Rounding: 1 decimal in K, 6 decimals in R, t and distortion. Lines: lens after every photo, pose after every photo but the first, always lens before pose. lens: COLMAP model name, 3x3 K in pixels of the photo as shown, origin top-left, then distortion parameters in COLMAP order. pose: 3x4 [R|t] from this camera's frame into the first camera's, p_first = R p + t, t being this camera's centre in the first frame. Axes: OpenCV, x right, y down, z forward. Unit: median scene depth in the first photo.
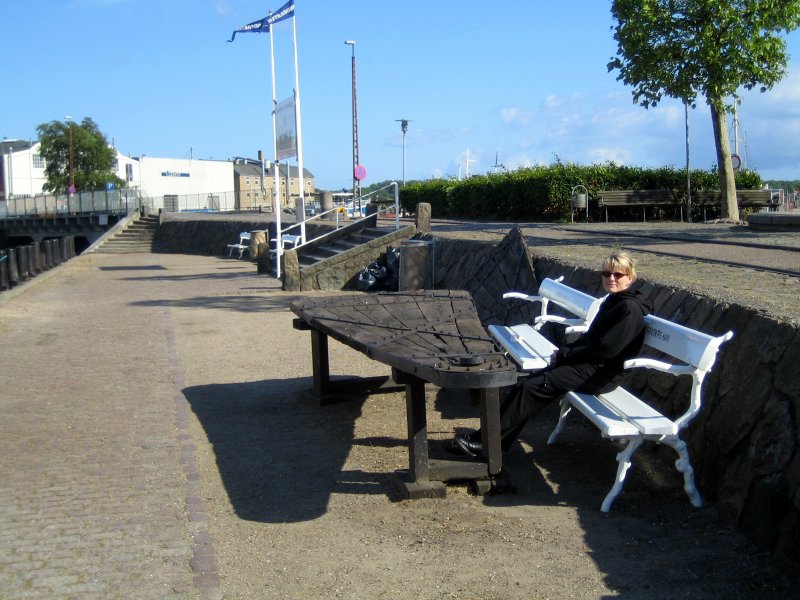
lens RADIAL K [[1187.6, 0, 400.0], [0, 1187.6, 300.0], [0, 0, 1]] dist [0.217869, -1.394240]
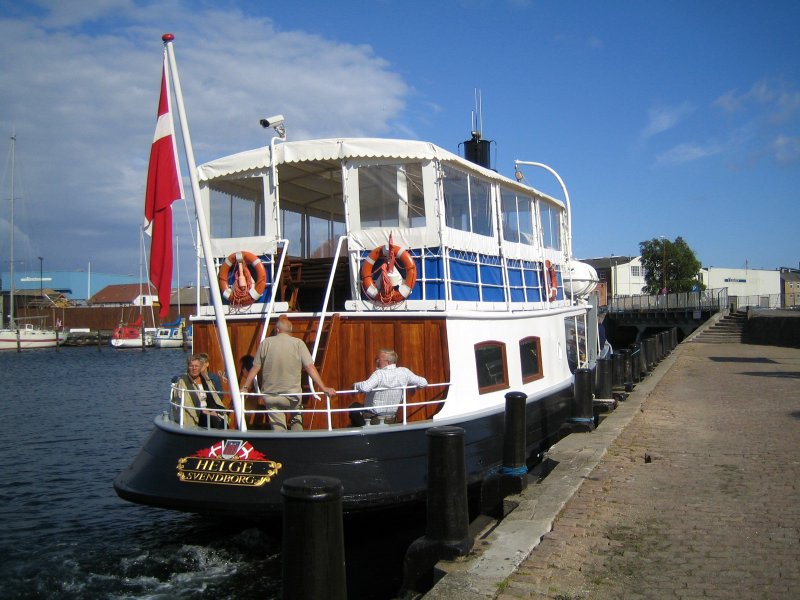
lens RADIAL K [[791.7, 0, 400.0], [0, 791.7, 300.0], [0, 0, 1]] dist [-0.006642, -0.001115]
pose [[0.841619, 0.006945, -0.540027, -0.047284], [-0.051586, 0.996379, -0.067582, -0.008067], [0.537603, 0.084736, 0.838930, 0.108636]]
